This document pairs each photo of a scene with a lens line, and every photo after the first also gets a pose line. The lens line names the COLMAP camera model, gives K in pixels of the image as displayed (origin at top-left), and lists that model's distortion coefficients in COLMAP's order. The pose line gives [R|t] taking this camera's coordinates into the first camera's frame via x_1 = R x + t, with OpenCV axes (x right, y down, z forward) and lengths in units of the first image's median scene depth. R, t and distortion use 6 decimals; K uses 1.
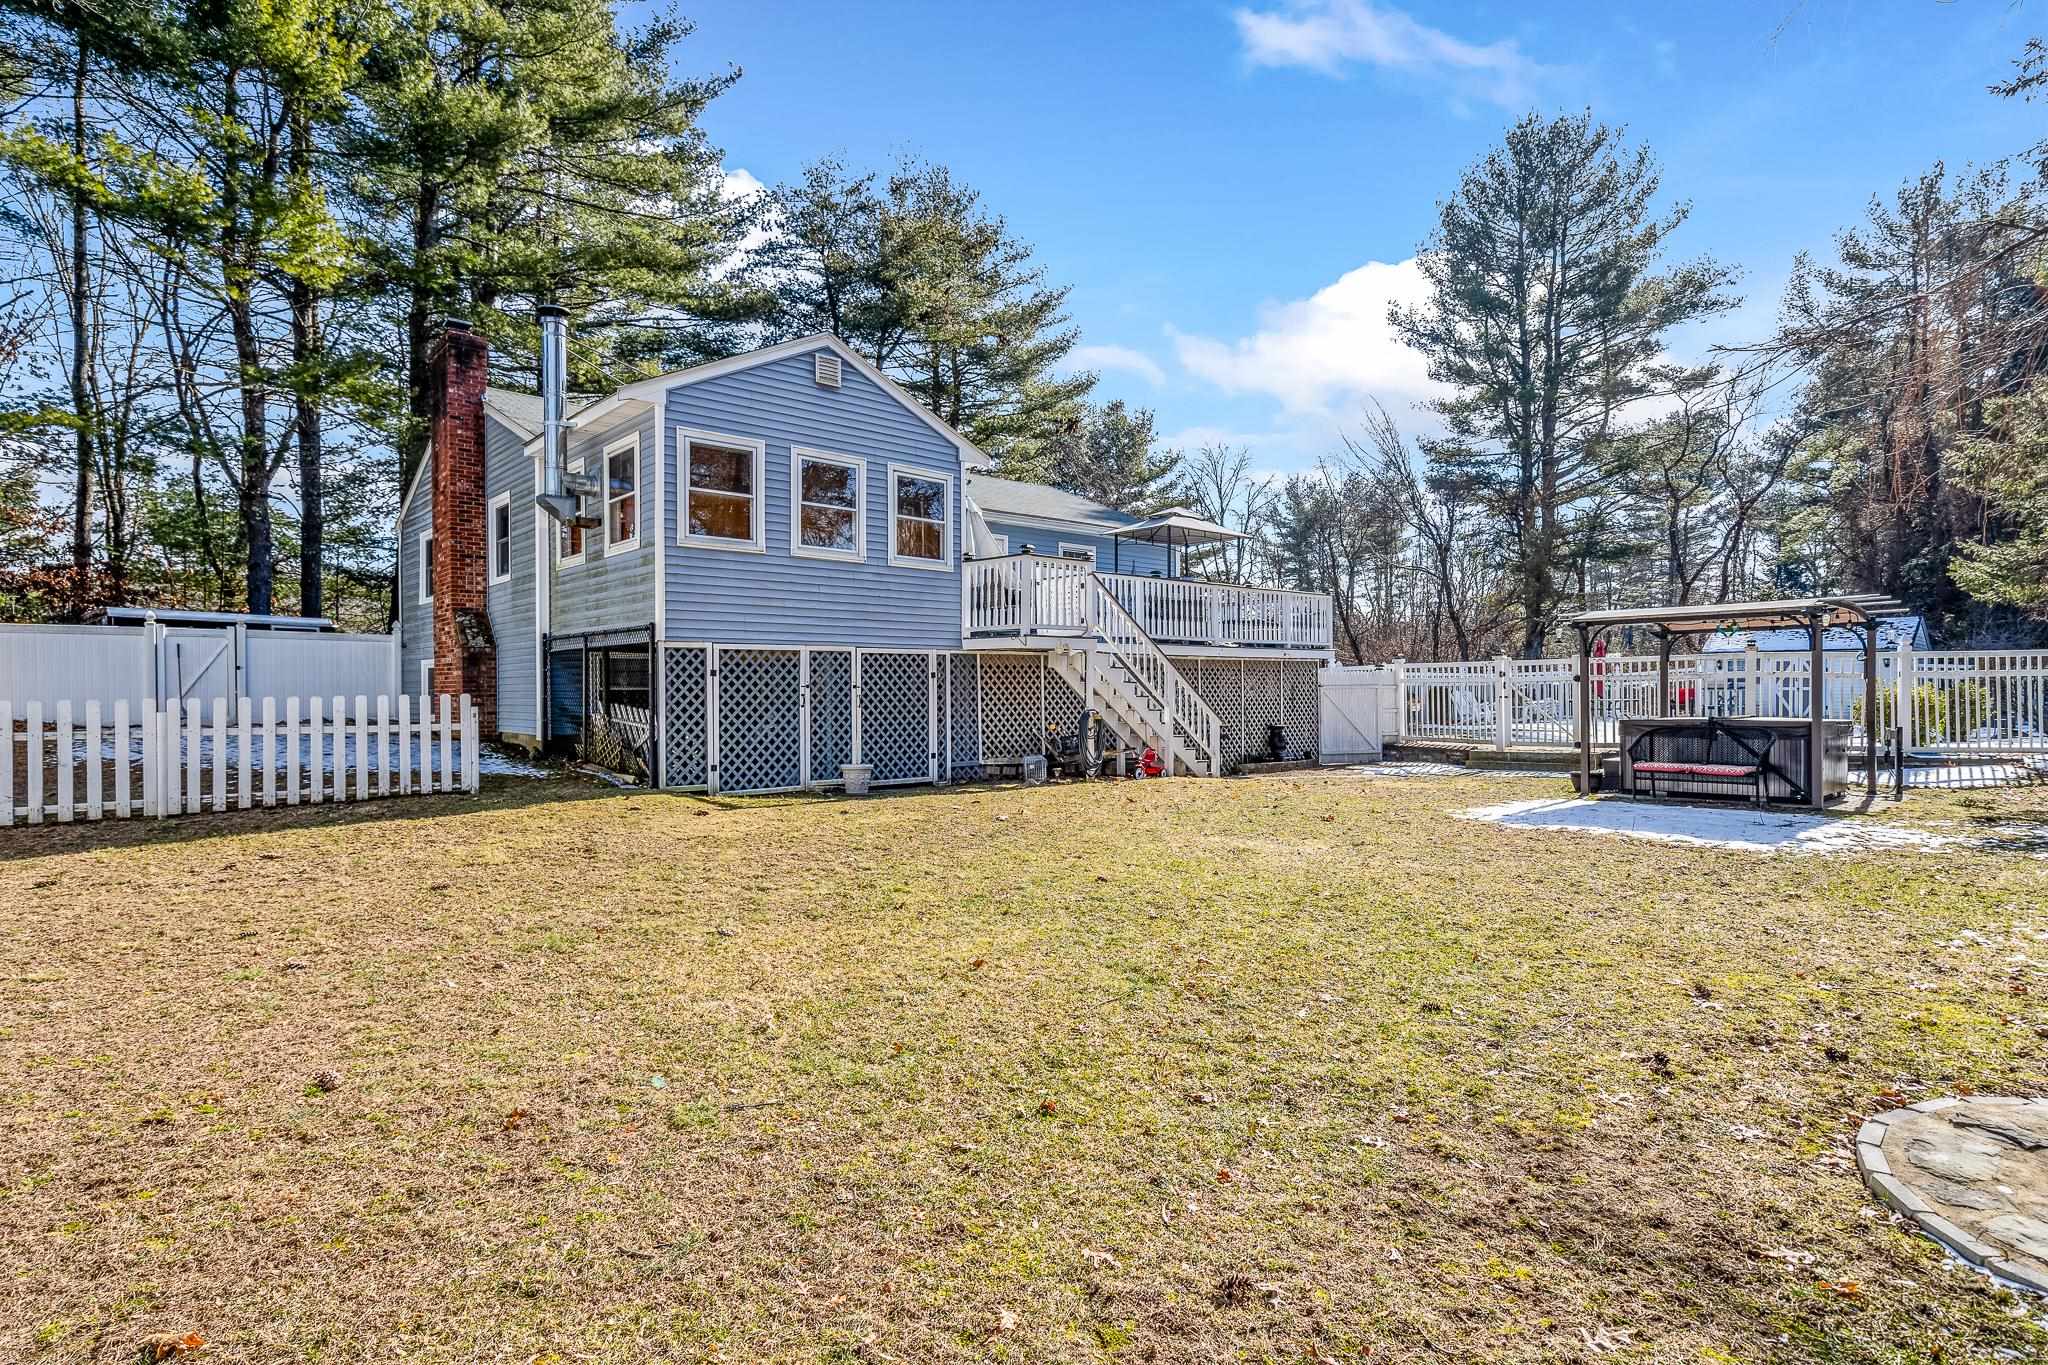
lens RADIAL K [[1054.8, 0, 1017.8], [0, 1054.8, 677.4], [0, 0, 1]] dist [0.010621, -0.000105]
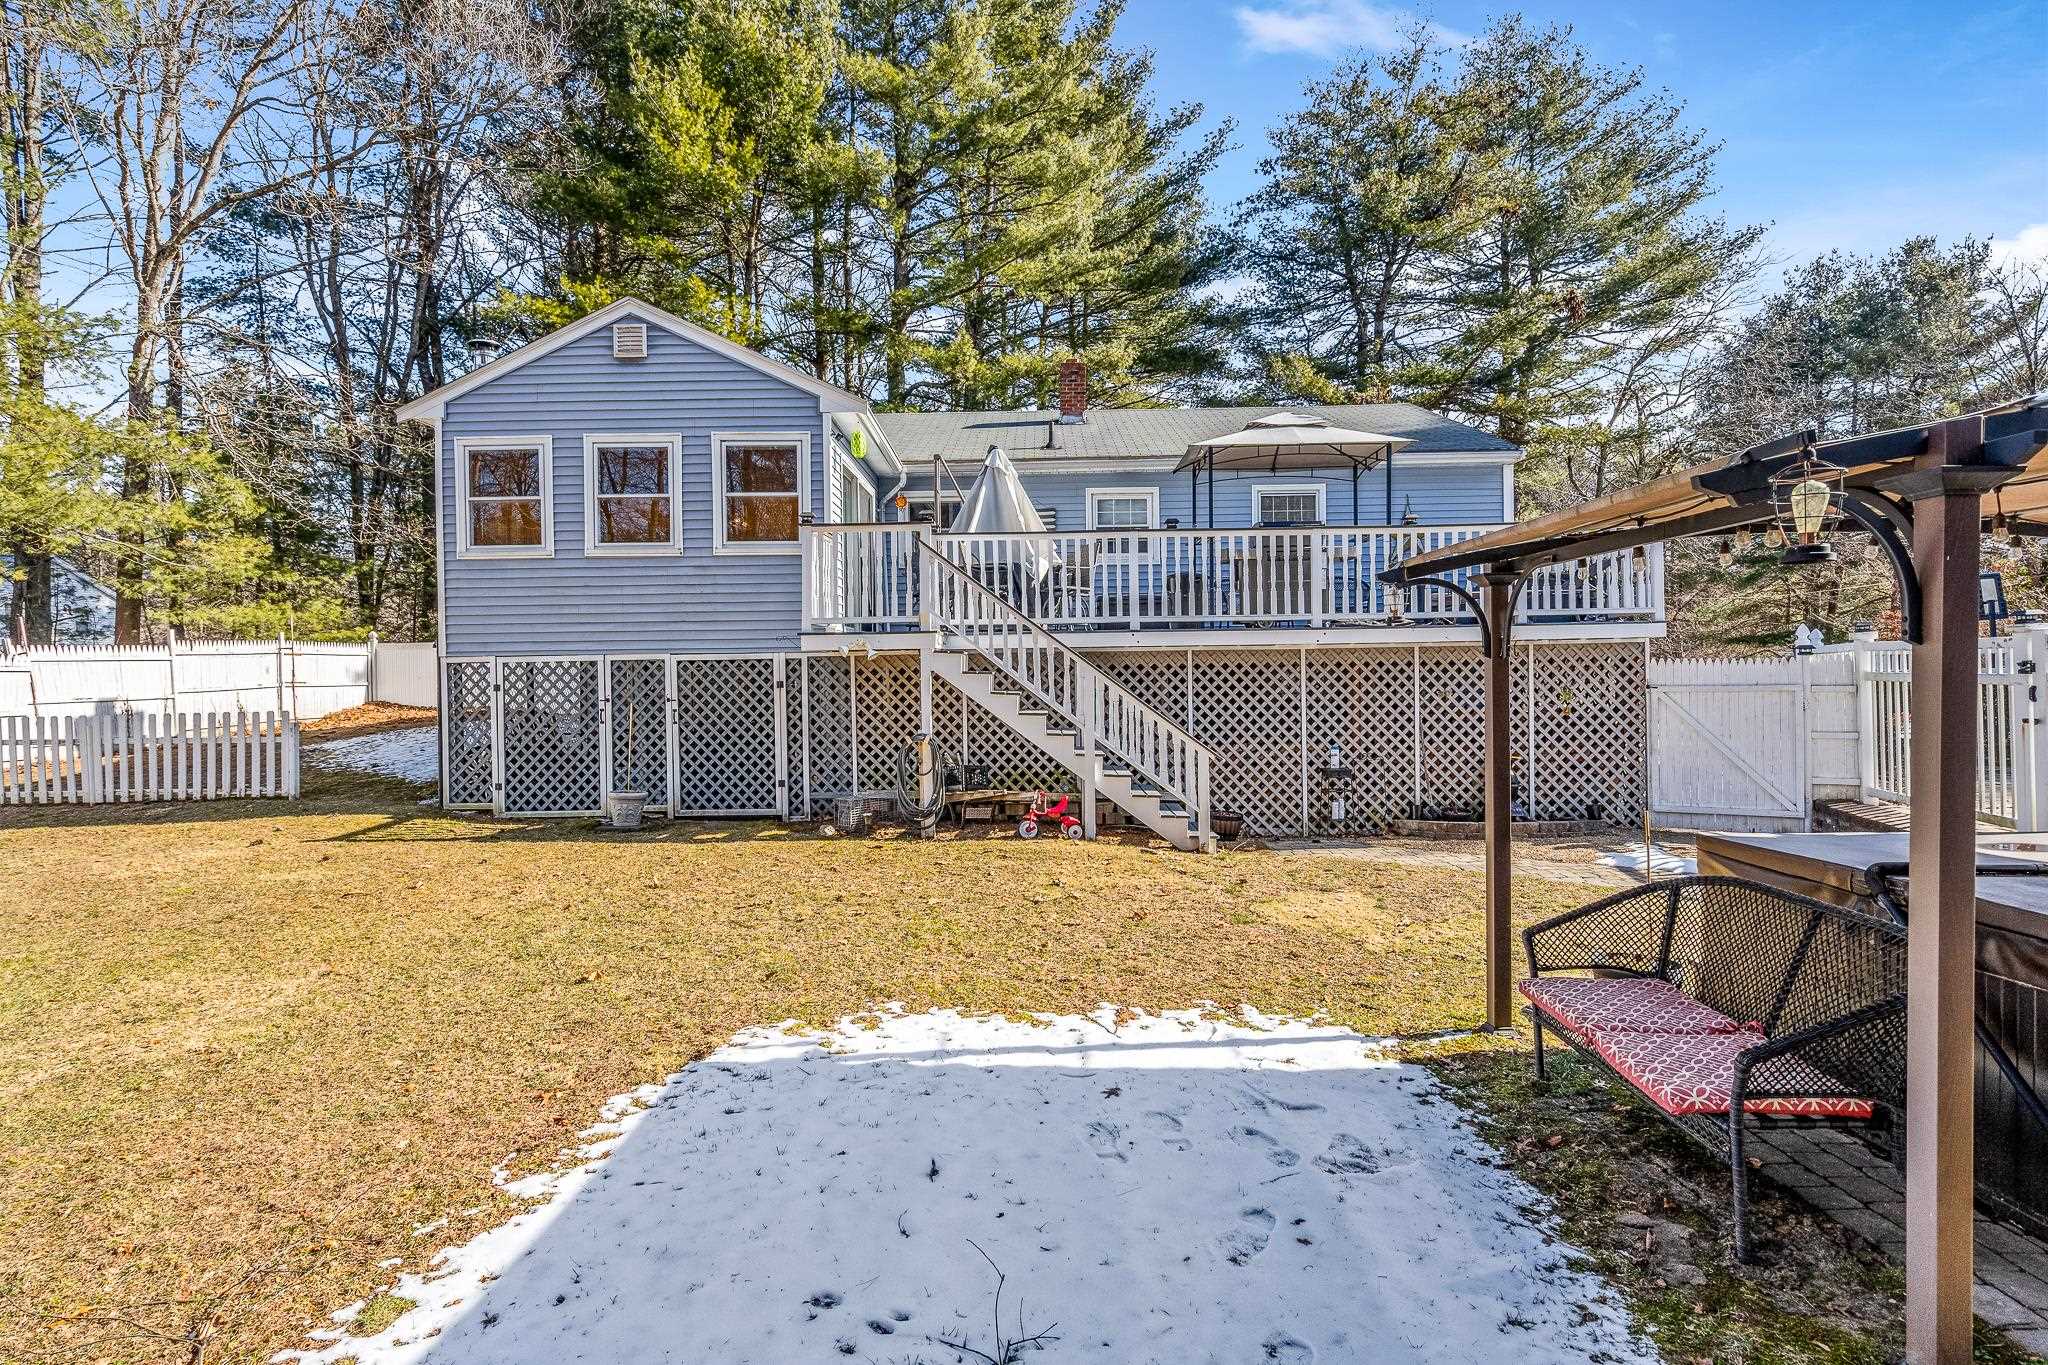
lens RADIAL K [[1034.7, 0, 1023.7], [0, 1034.7, 693.8], [0, 0, 1]] dist [0.016028, 0.000265]
pose [[0.724895, -0.008309, -0.688809, 0.646420], [0.016410, 0.999852, 0.005208, 0.004169], [0.688663, -0.015079, 0.724924, 0.588451]]
